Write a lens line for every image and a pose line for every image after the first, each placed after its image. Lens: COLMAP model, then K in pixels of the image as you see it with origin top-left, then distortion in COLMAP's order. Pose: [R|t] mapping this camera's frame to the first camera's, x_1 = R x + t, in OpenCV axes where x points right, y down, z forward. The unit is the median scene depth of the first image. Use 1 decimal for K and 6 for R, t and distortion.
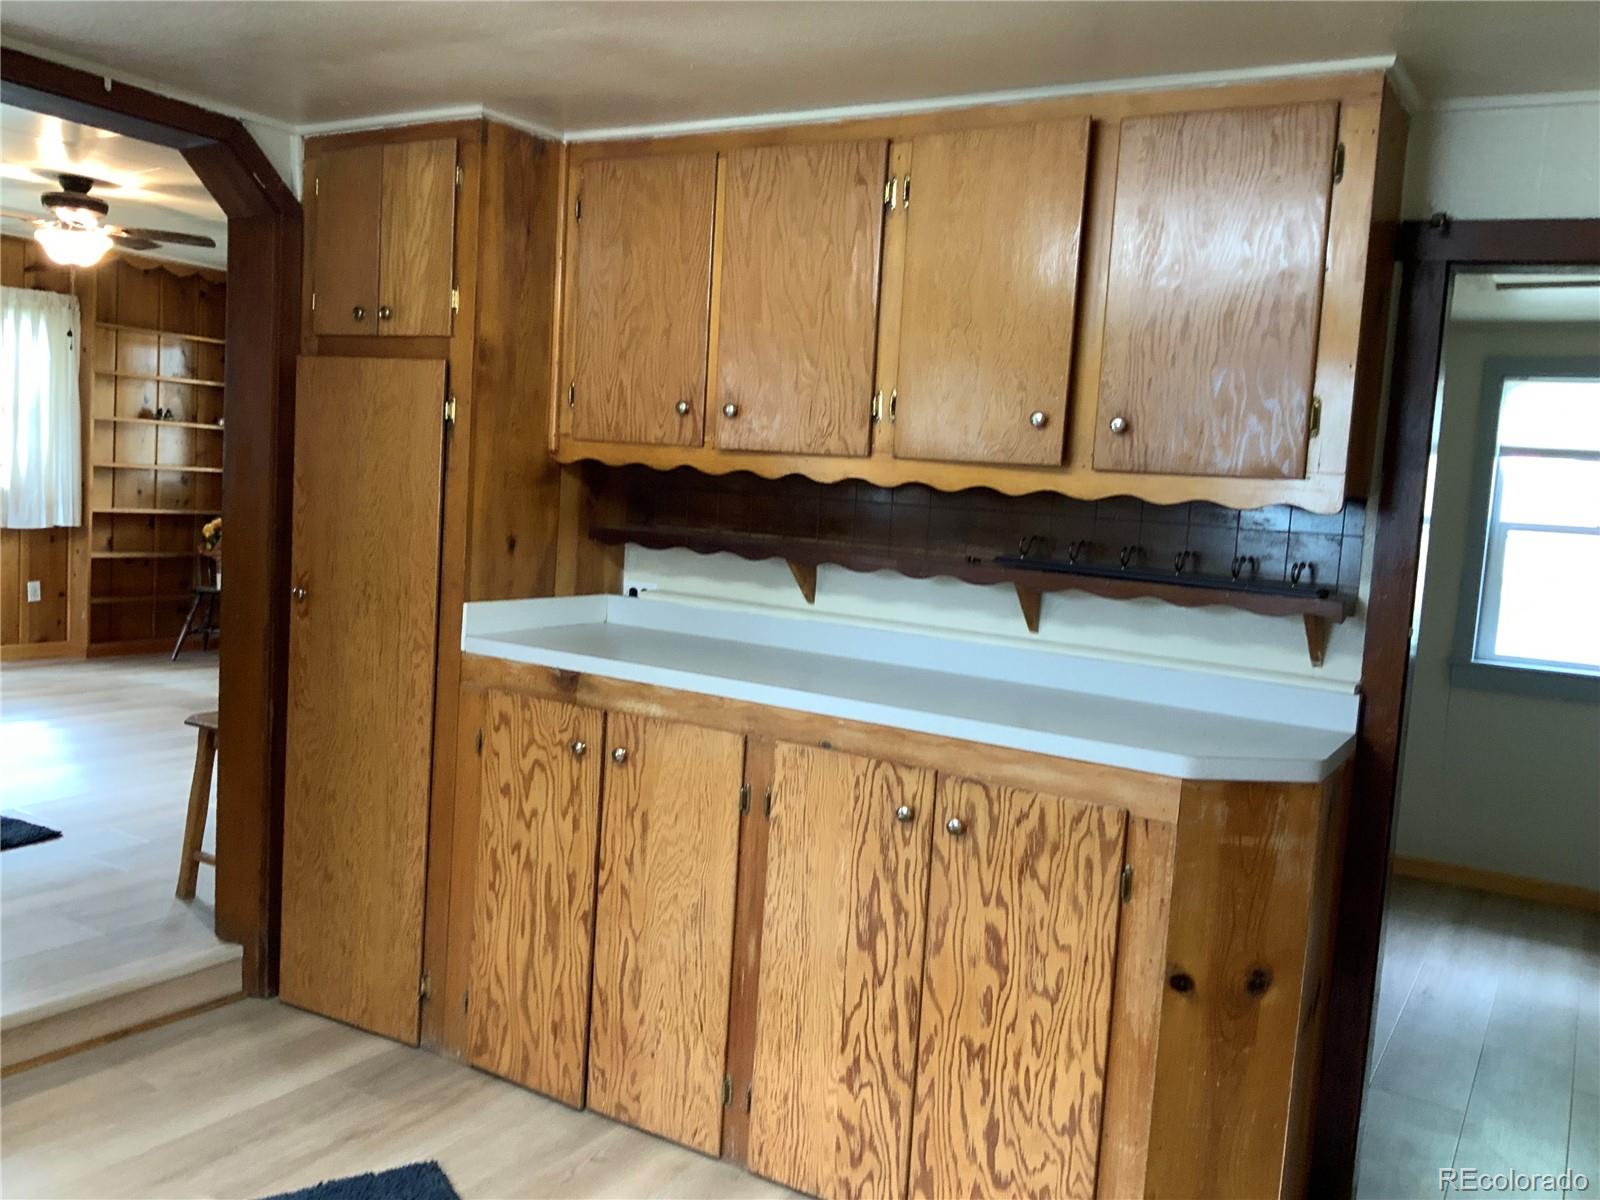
lens RADIAL K [[1330.4, 0, 804.9], [0, 1330.4, 603.6], [0, 0, 1]] dist [0.017801, -0.016703]
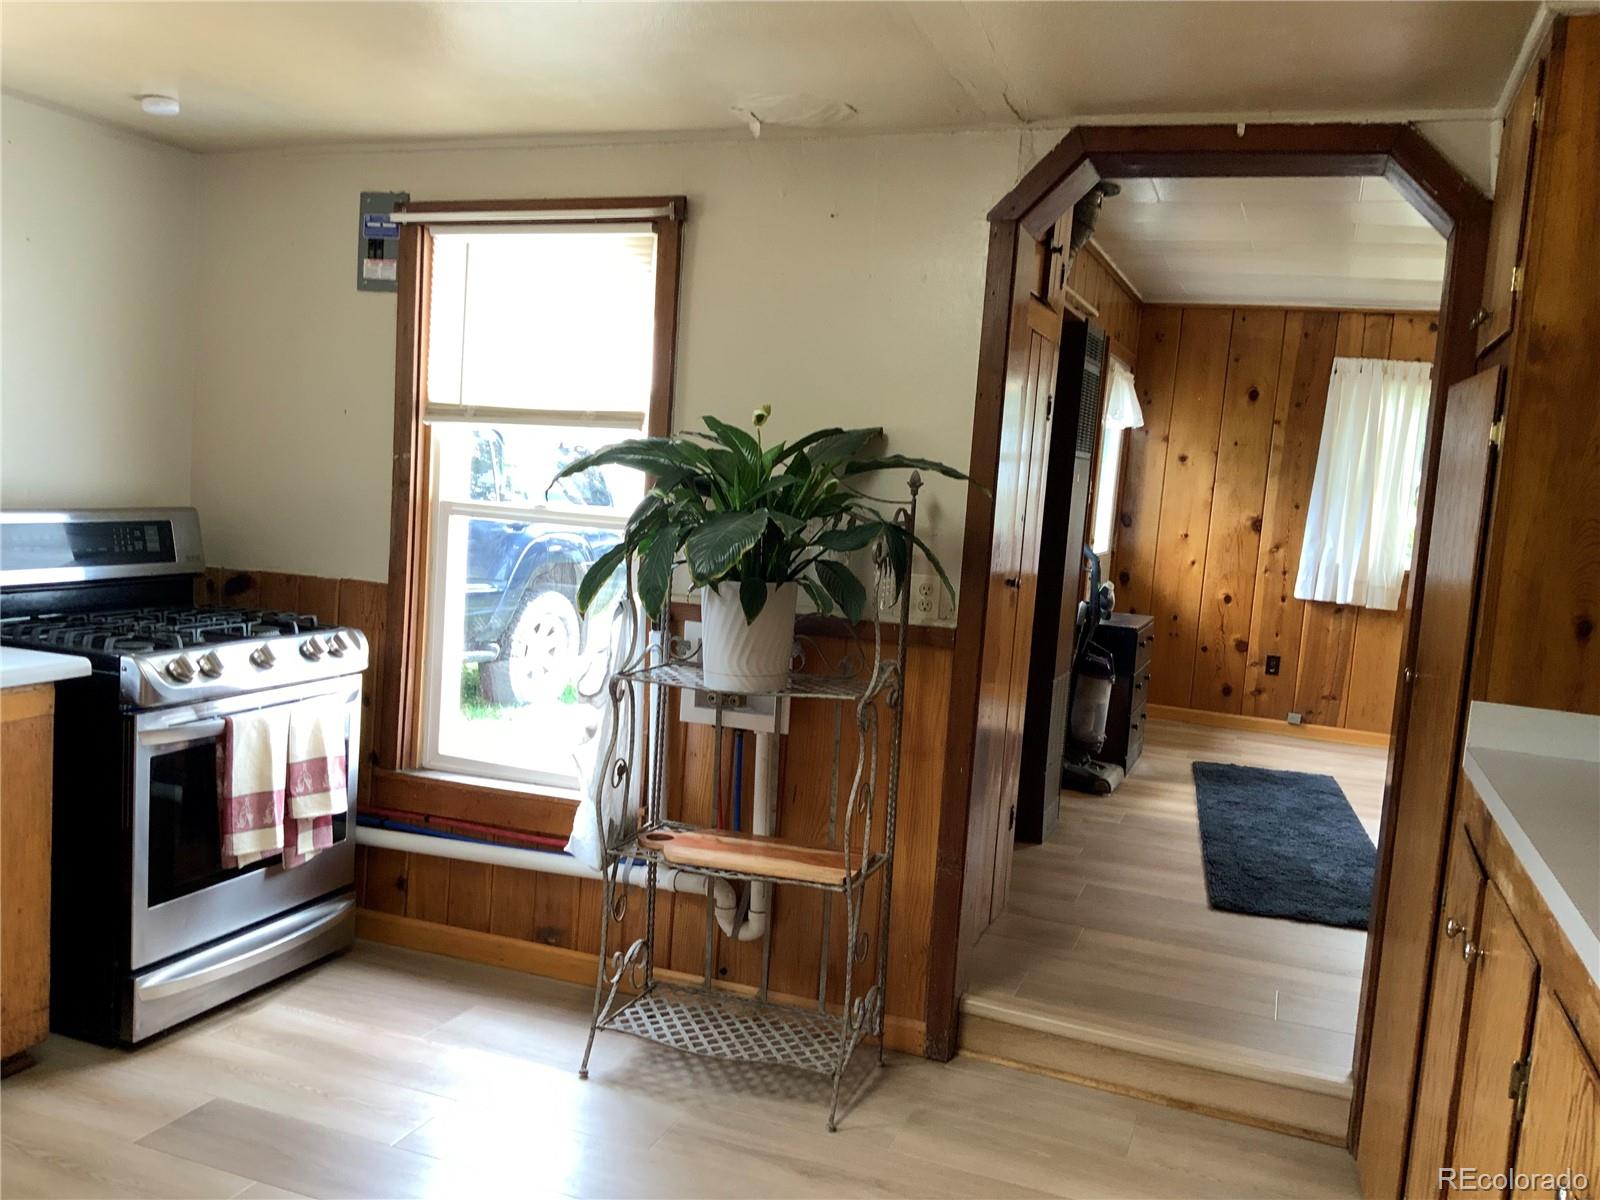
lens RADIAL K [[1330.4, 0, 807.8], [0, 1330.4, 585.1], [0, 0, 1]] dist [0.017801, -0.016703]
pose [[0.195038, 0.036715, -0.980108, 0.365925], [-0.156025, 0.987735, 0.005952, -0.009583], [0.968306, 0.151761, 0.198374, 0.499140]]
